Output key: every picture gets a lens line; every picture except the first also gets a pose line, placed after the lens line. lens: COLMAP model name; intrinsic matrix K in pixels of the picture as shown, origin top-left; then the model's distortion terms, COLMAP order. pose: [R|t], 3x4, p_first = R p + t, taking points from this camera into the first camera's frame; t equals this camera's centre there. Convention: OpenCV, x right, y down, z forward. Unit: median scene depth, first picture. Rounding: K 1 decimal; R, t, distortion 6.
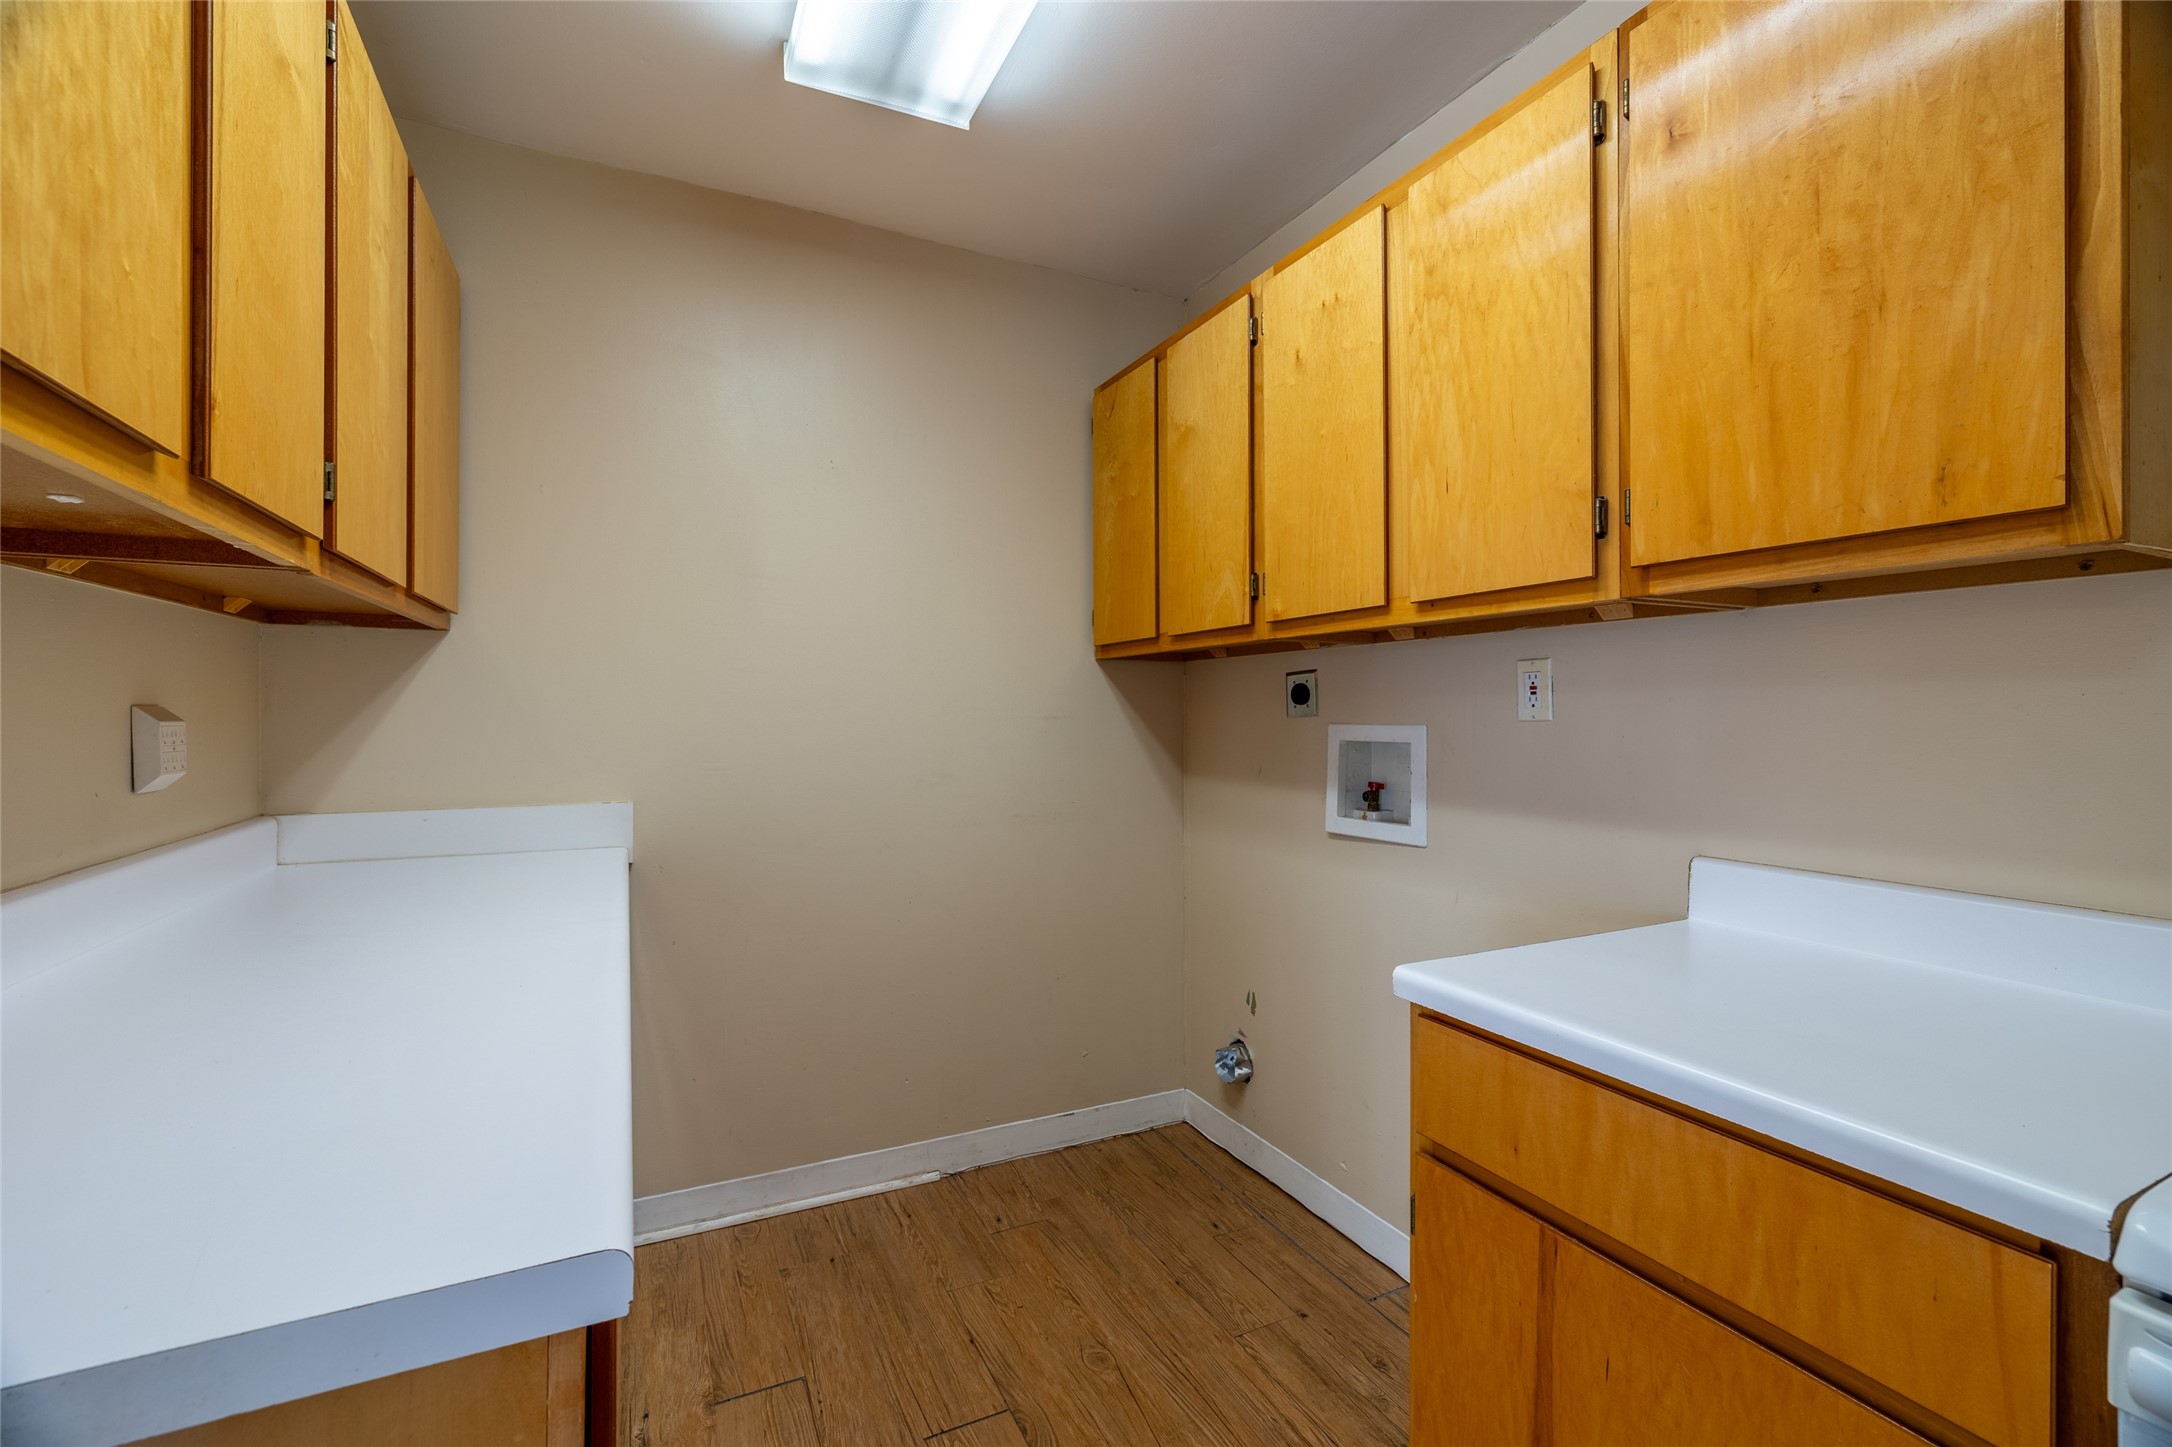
lens RADIAL K [[917.8, 0, 1086.9], [0, 917.8, 712.8], [0, 0, 1]] dist [0.000547, 0.000382]
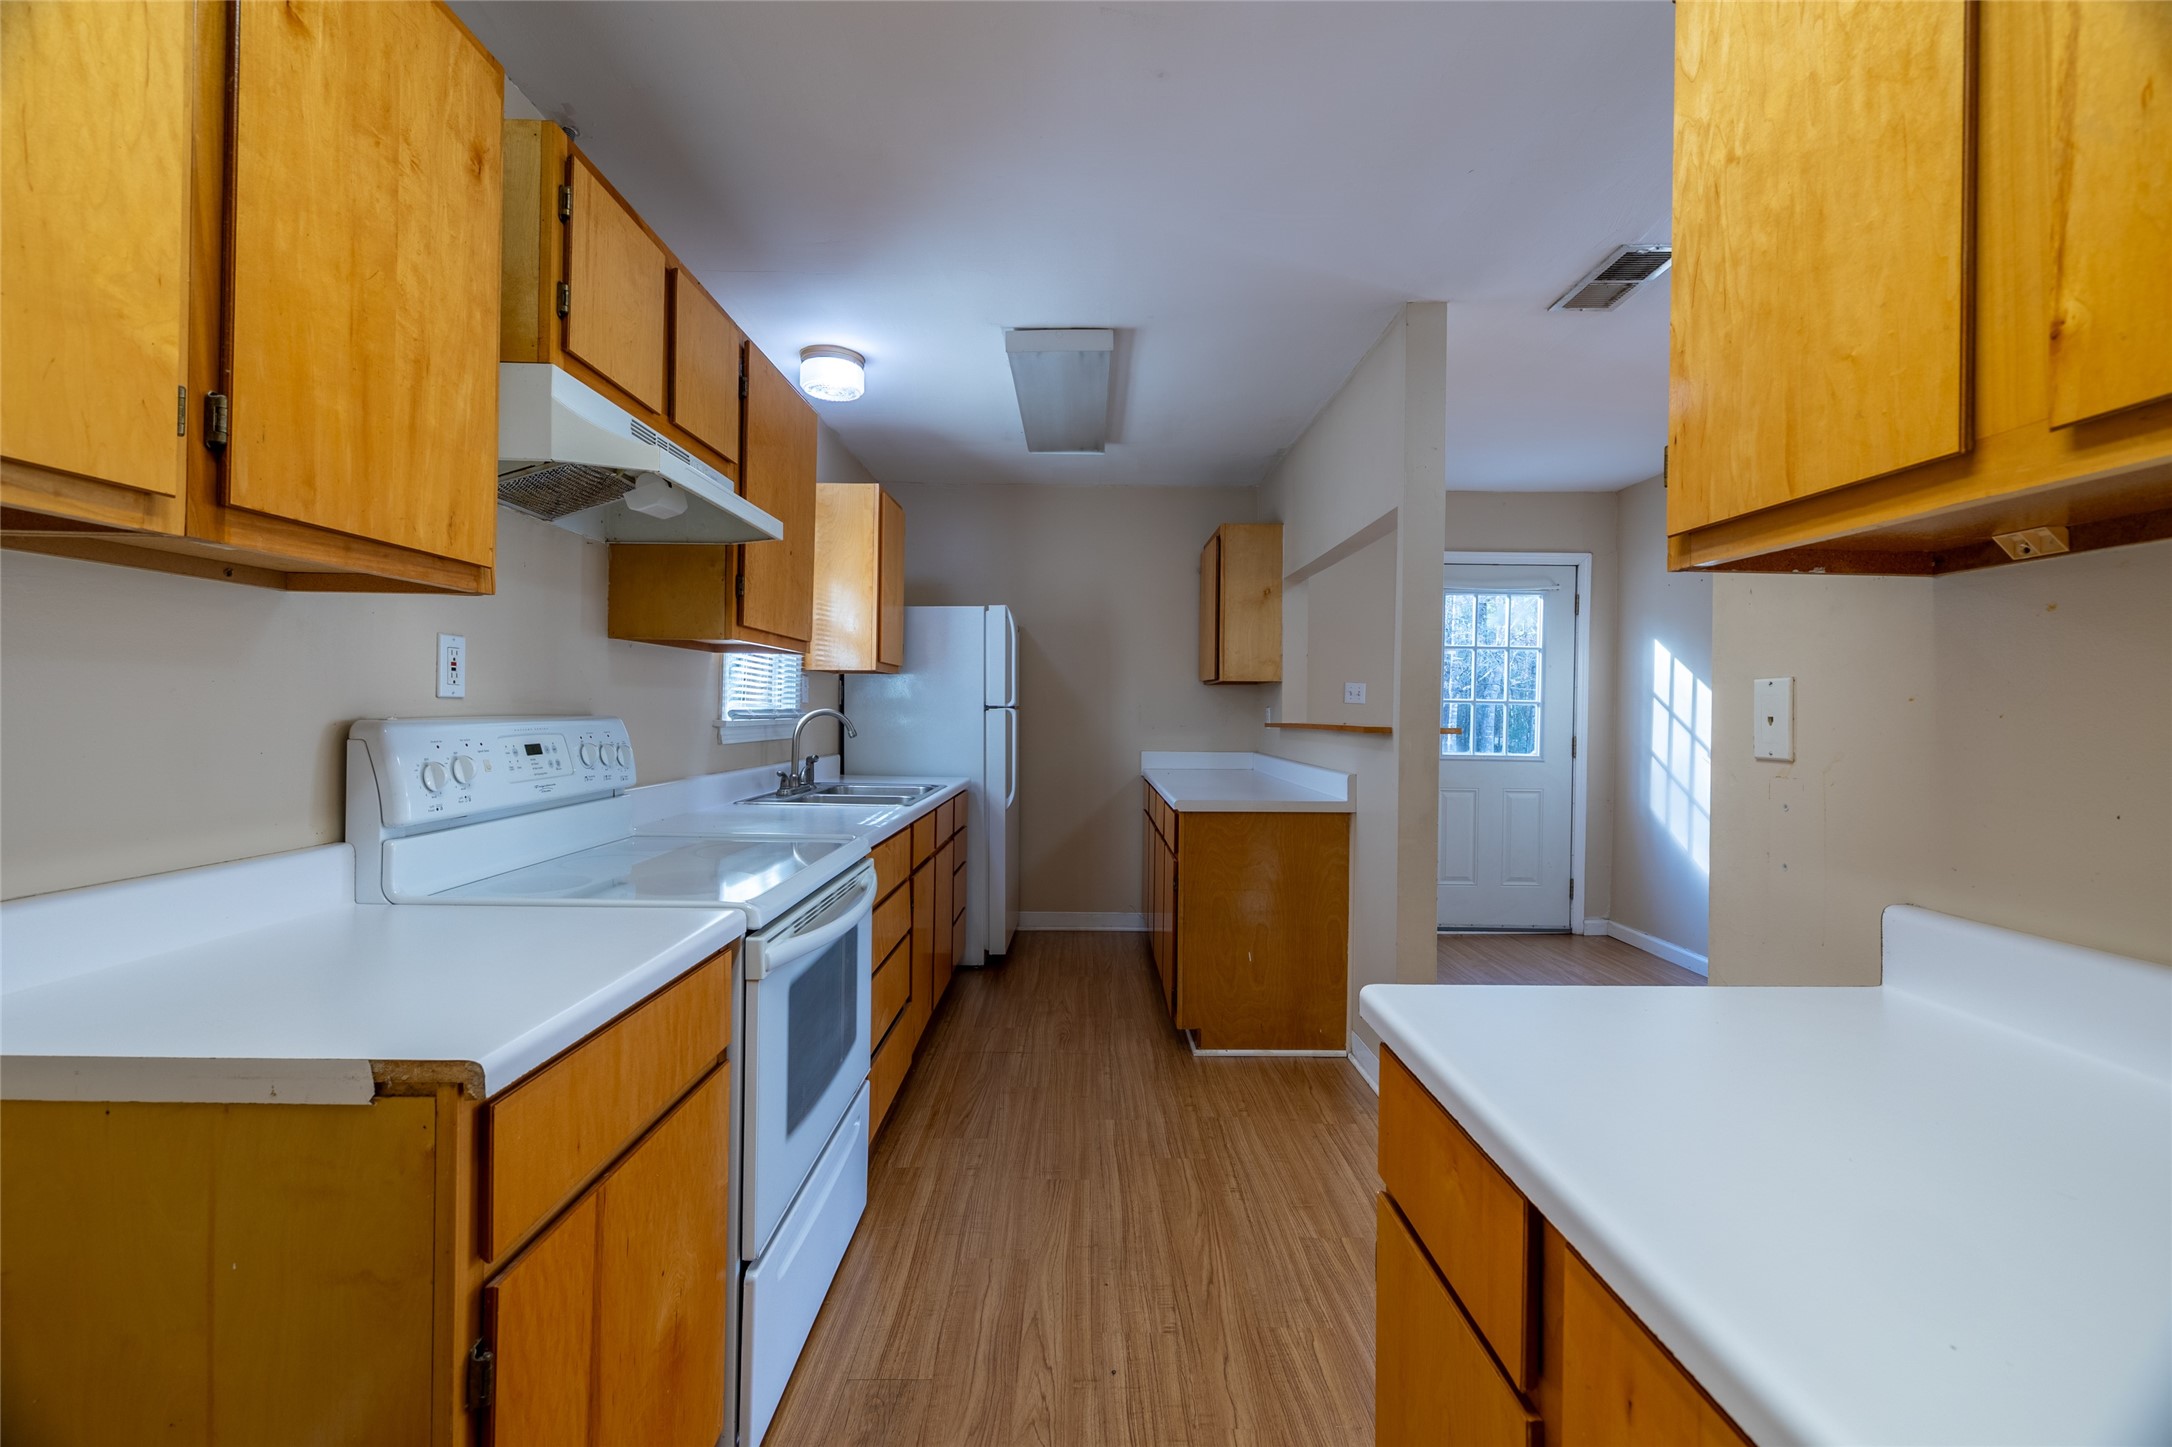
lens RADIAL K [[917.8, 0, 1086.9], [0, 917.8, 712.8], [0, 0, 1]] dist [0.000547, 0.000382]
pose [[-0.896355, -0.007219, 0.443279, -0.436323], [-0.006172, 0.999974, 0.003805, 0.005555], [-0.443295, 0.000674, -0.896376, 1.611757]]
